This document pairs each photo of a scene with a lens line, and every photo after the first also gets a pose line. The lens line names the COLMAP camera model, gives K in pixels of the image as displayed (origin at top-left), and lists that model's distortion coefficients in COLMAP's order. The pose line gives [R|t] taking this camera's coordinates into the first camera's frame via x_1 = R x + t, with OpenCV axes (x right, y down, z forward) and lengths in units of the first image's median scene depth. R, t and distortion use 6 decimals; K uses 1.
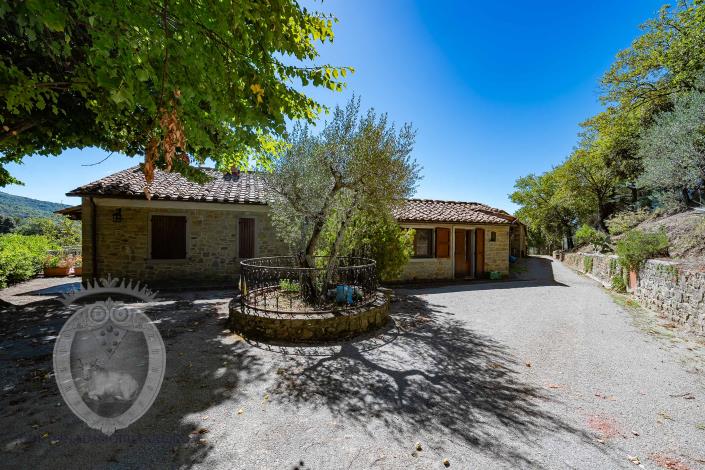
lens RADIAL K [[289.6, 0, 352.5], [0, 289.6, 235.0], [0, 0, 1]] dist [0.000077, 0.000014]
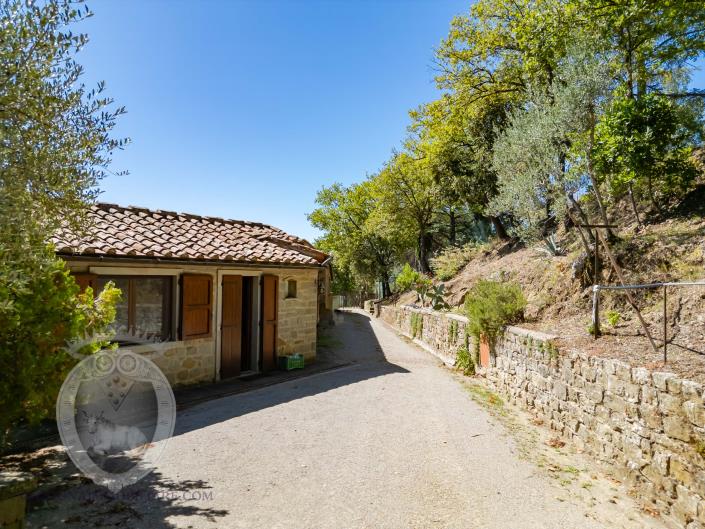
lens RADIAL K [[501.6, 0, 352.5], [0, 501.6, 264.5], [0, 0, 1]] dist [0.056126, -0.001631]
pose [[0.829851, 0.013311, 0.557826, 0.054983], [-0.002715, 0.999800, -0.019818, -0.020131], [-0.557978, 0.014932, 0.829721, 0.152341]]
